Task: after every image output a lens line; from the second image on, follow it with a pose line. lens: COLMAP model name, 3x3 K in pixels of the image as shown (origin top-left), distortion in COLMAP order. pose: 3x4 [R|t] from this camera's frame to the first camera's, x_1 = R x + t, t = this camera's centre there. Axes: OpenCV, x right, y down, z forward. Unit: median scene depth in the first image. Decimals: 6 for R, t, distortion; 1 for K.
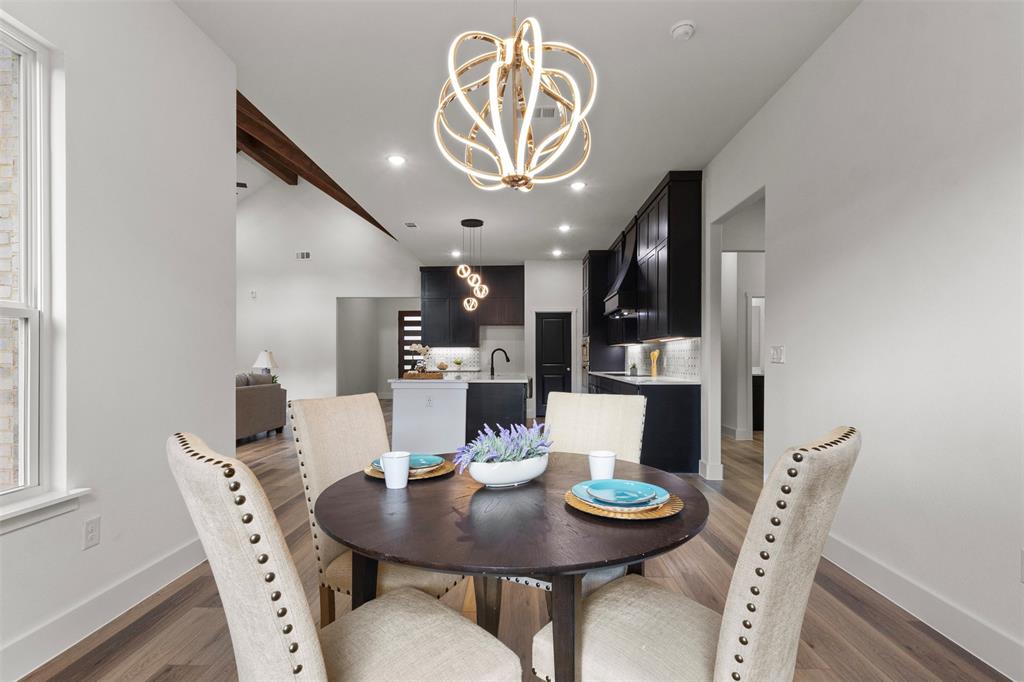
lens RADIAL K [[474.7, 0, 506.6], [0, 474.7, 349.2], [0, 0, 1]] dist [-0.001171, -0.000049]
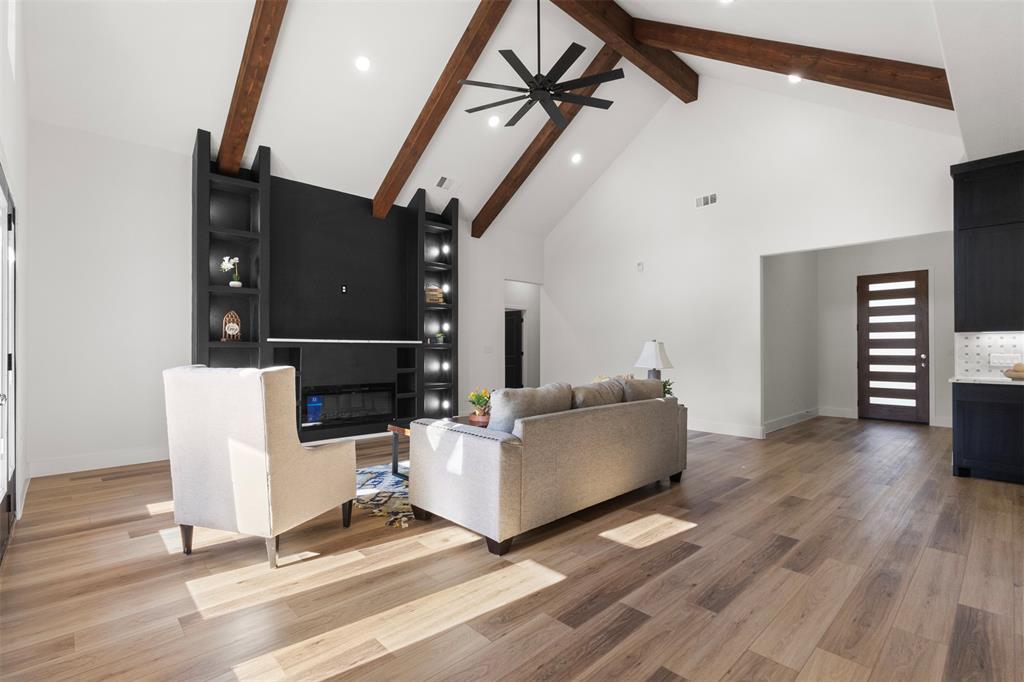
lens RADIAL K [[474.7, 0, 507.4], [0, 474.7, 342.9], [0, 0, 1]] dist [-0.001171, -0.000049]
pose [[0.711633, -0.001805, -0.702549, -0.210688], [0.004893, 0.999985, 0.002387, 0.003698], [0.702534, -0.005136, 0.711631, 0.429598]]
